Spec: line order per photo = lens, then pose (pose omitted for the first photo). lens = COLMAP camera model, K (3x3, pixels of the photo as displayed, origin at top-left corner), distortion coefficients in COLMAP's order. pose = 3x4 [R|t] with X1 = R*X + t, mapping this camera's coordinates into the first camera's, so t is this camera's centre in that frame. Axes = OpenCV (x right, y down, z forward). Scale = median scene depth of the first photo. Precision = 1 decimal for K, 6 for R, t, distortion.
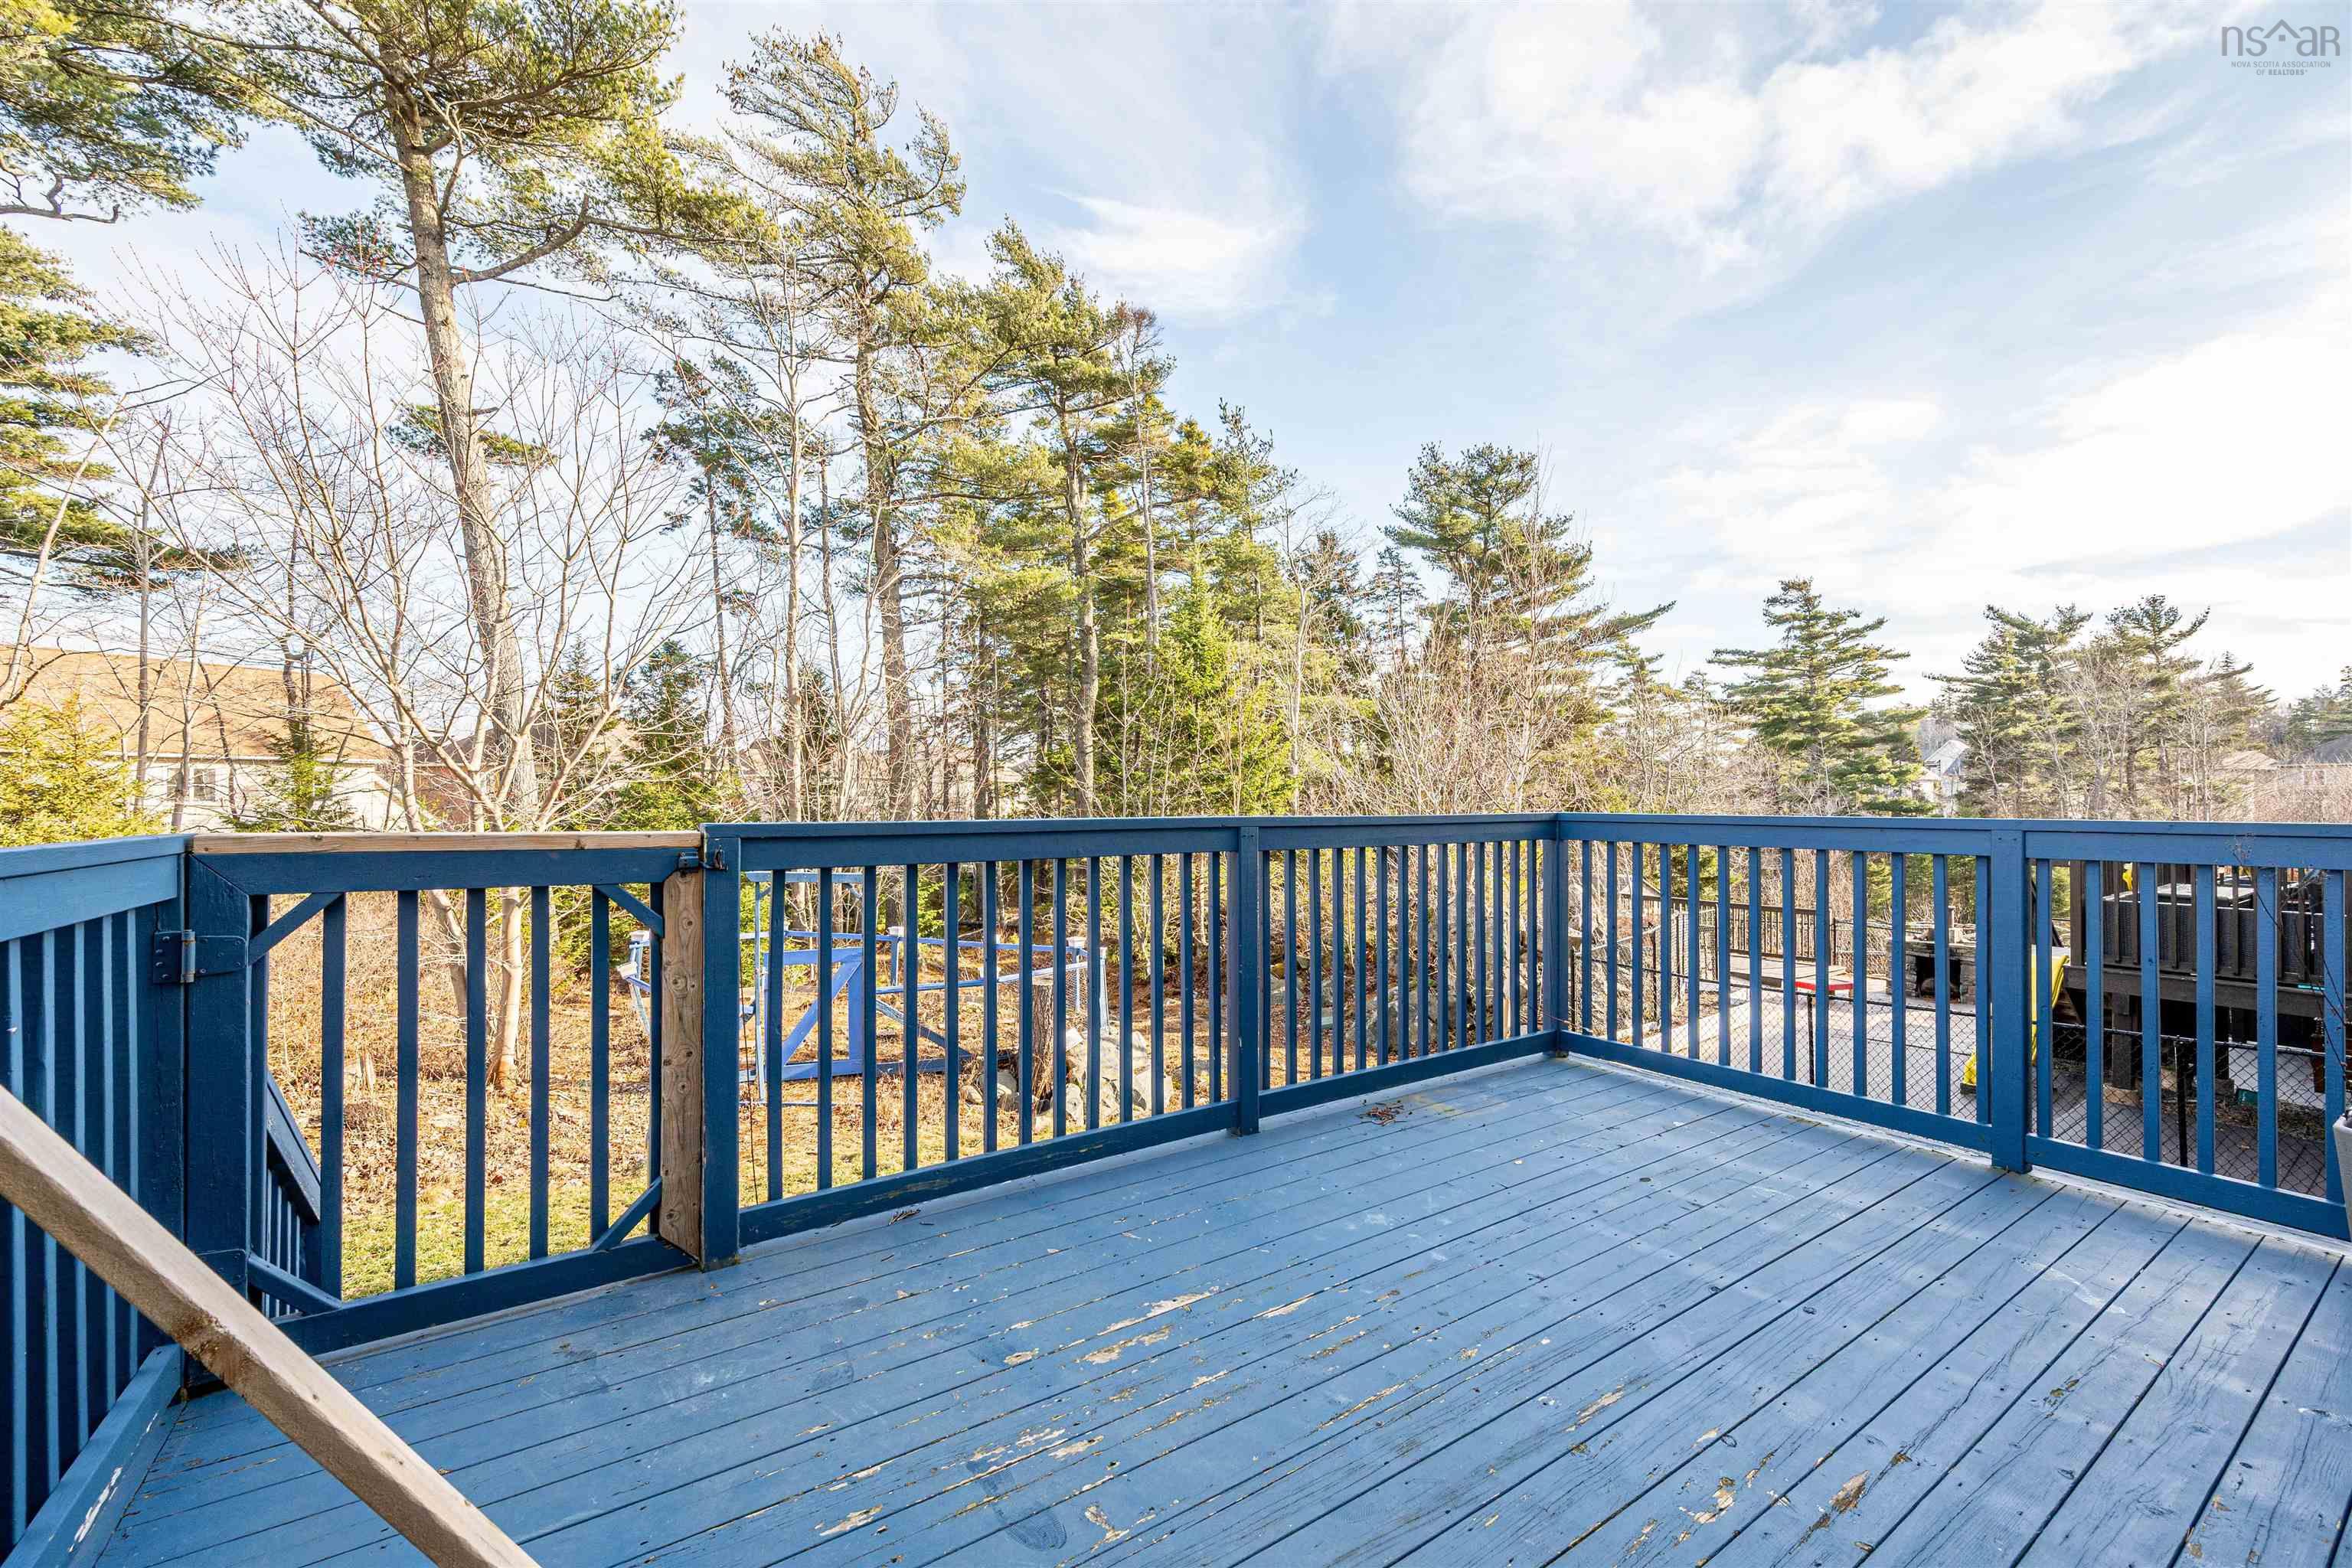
lens RADIAL K [[983.1, 0, 1222.9], [0, 983.1, 783.3], [0, 0, 1]] dist [0.000109, 0.000046]
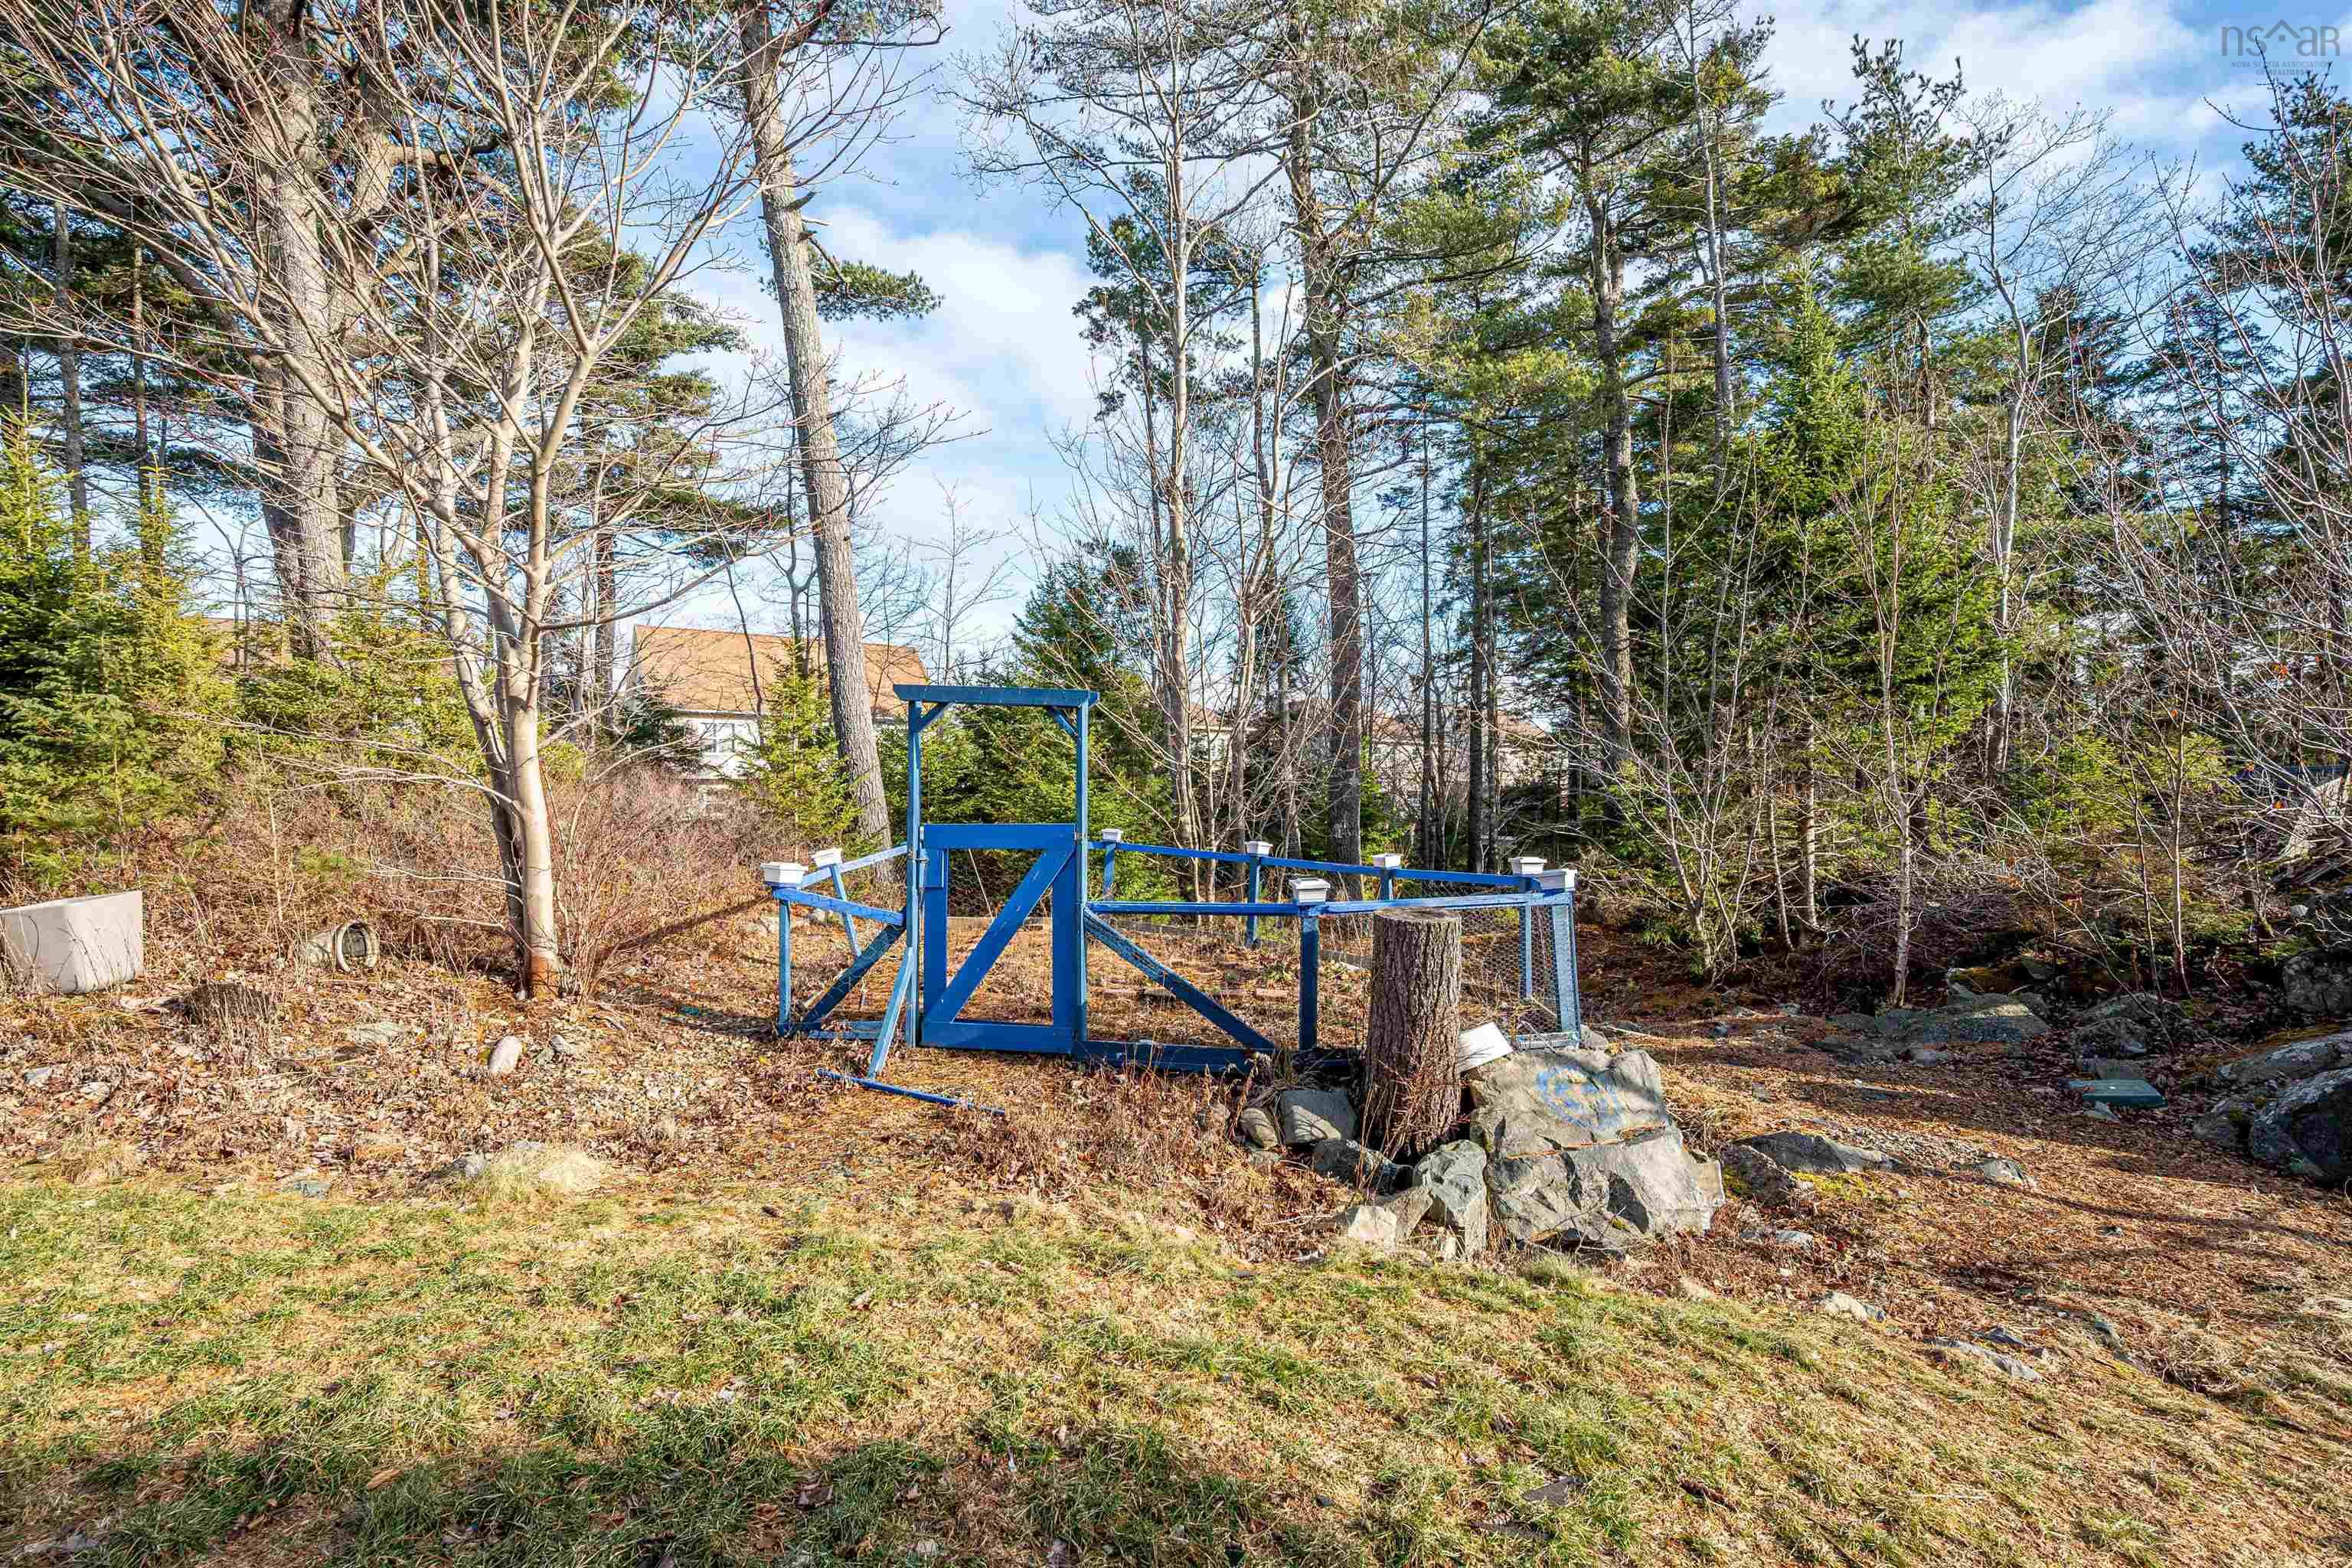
lens RADIAL K [[1071.6, 0, 1183.3], [0, 1071.6, 794.7], [0, 0, 1]] dist [0.013759, 0.000138]
pose [[0.852717, 0.005769, -0.522341, -0.003676], [0.008126, 0.999672, 0.024306, 0.052094], [0.522310, -0.024971, 0.852390, 0.198156]]
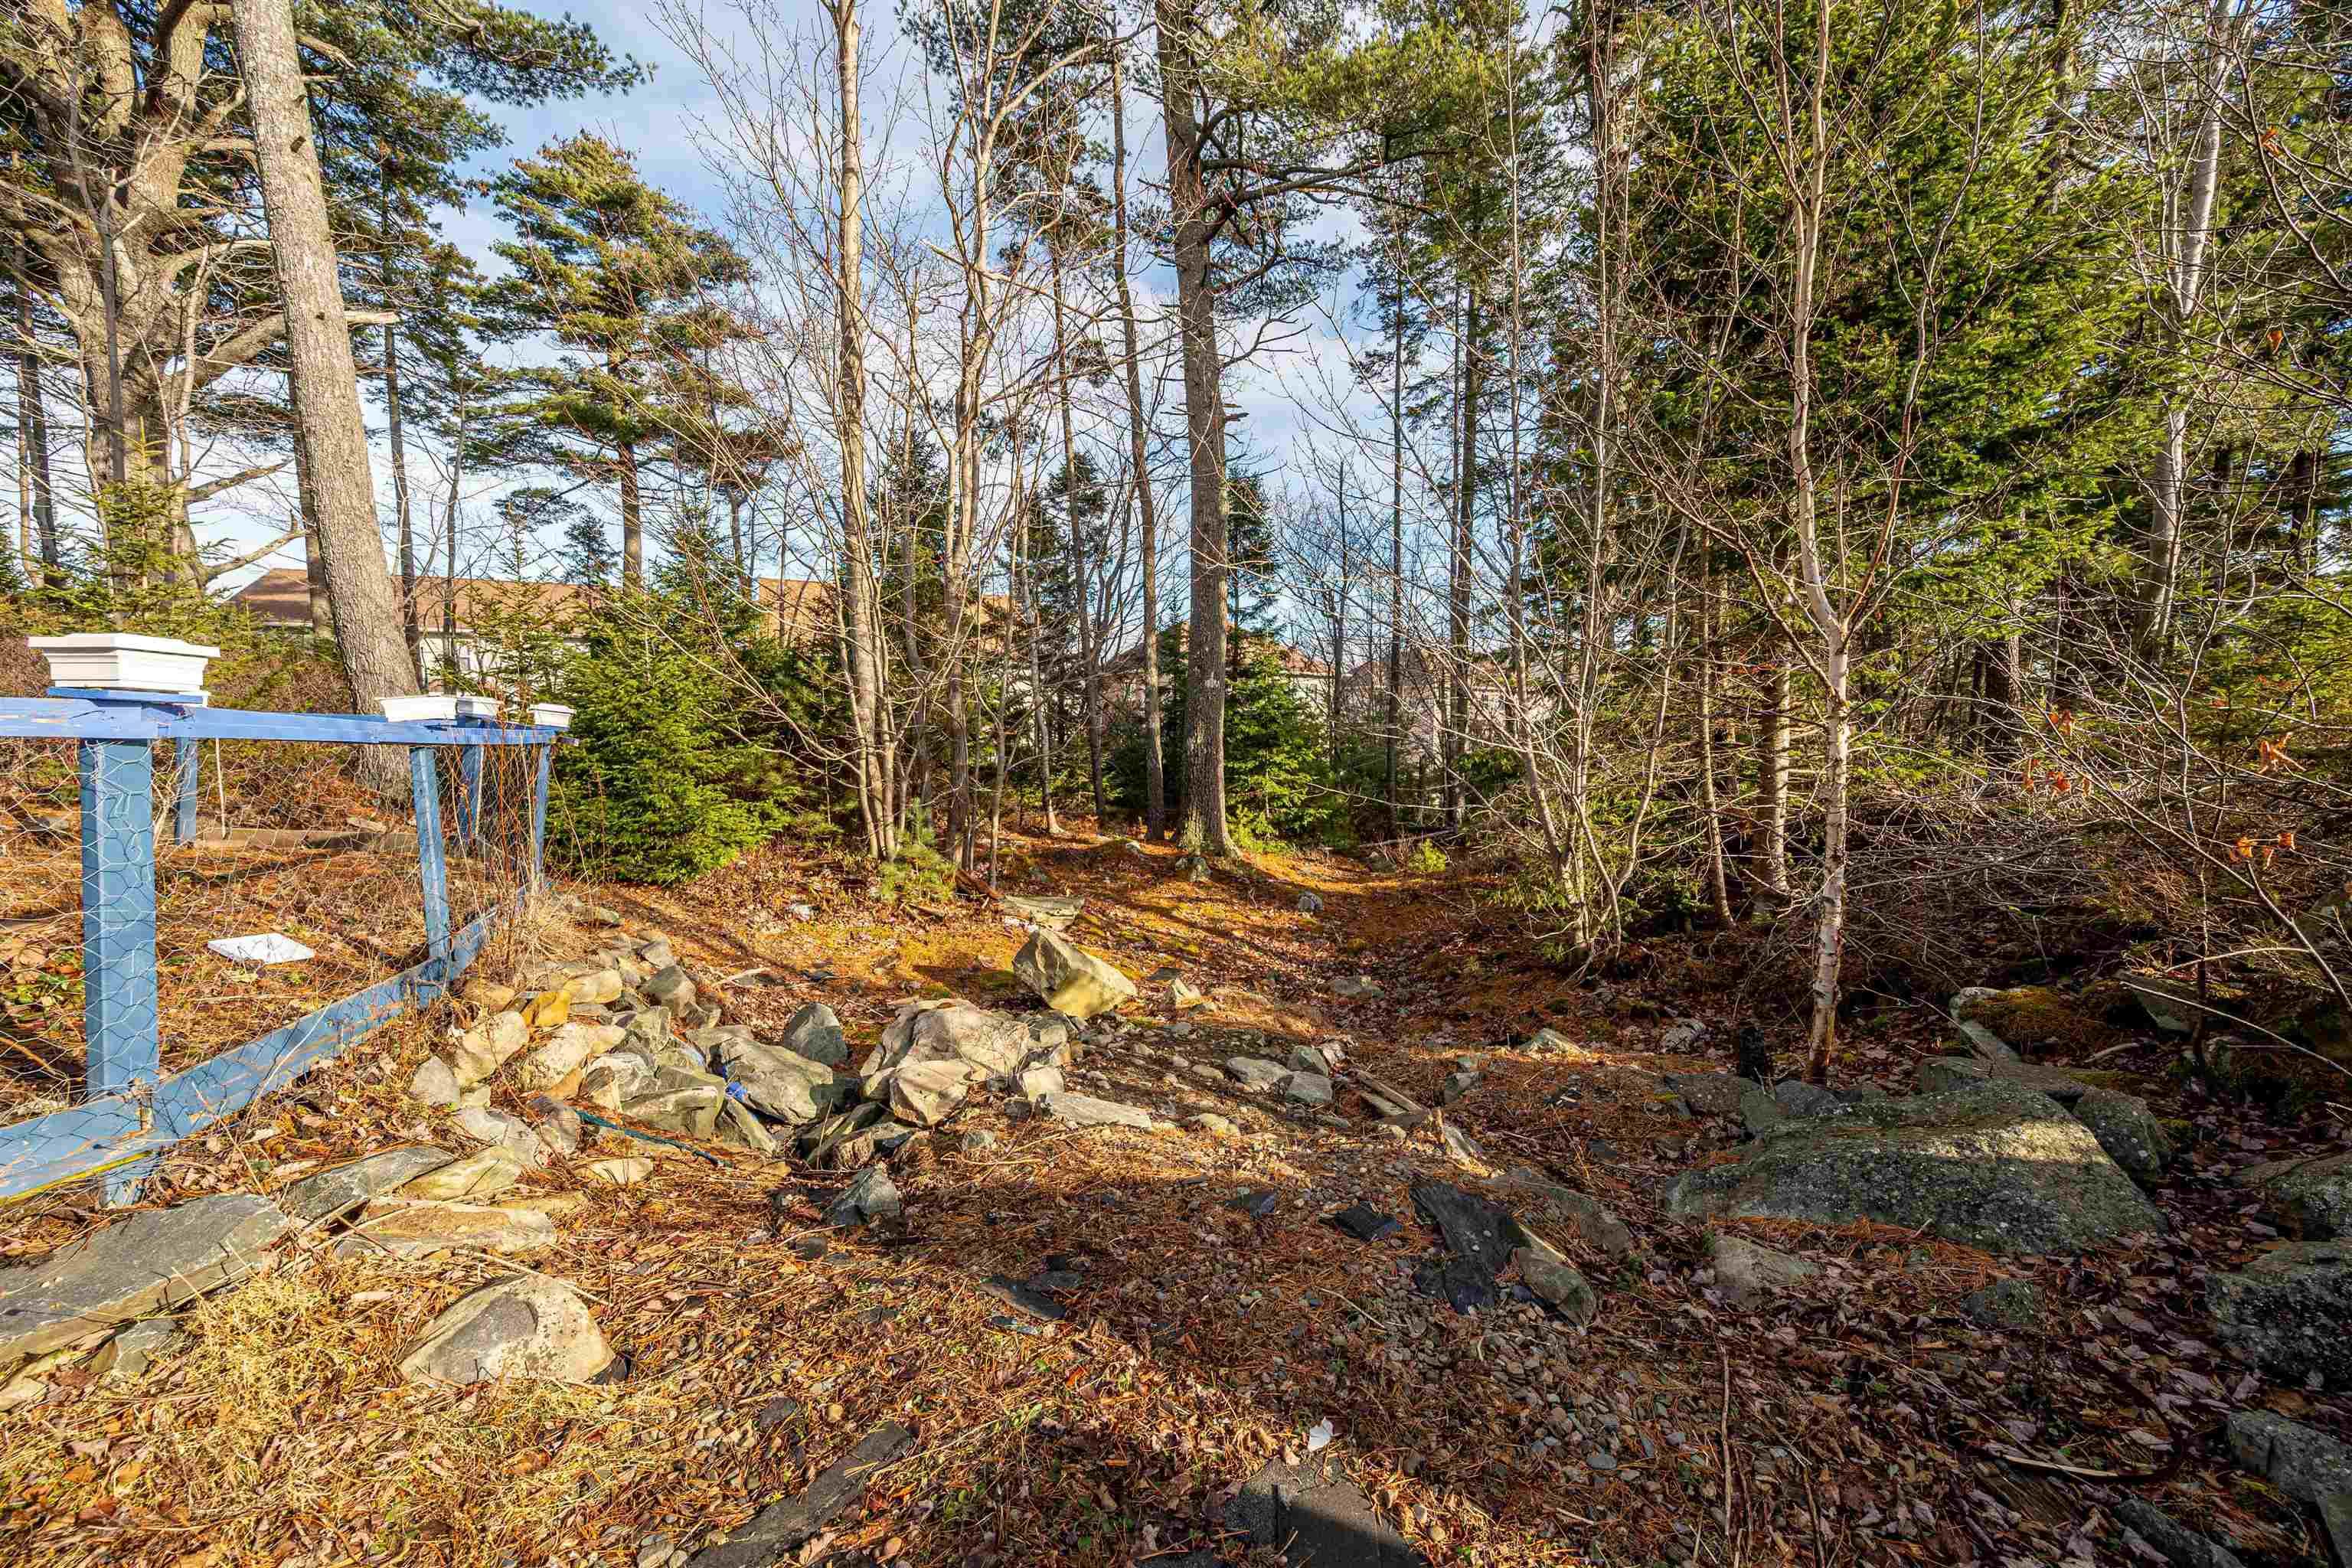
lens RADIAL K [[940.5, 0, 1176.0], [0, 940.5, 784.0], [0, 0, 1]] dist [-0.000088, 0.000052]
pose [[0.737443, 0.041452, -0.674136, 0.039050], [-0.000280, 0.998134, 0.061067, 0.083335], [0.675409, -0.044845, 0.736078, 0.479852]]
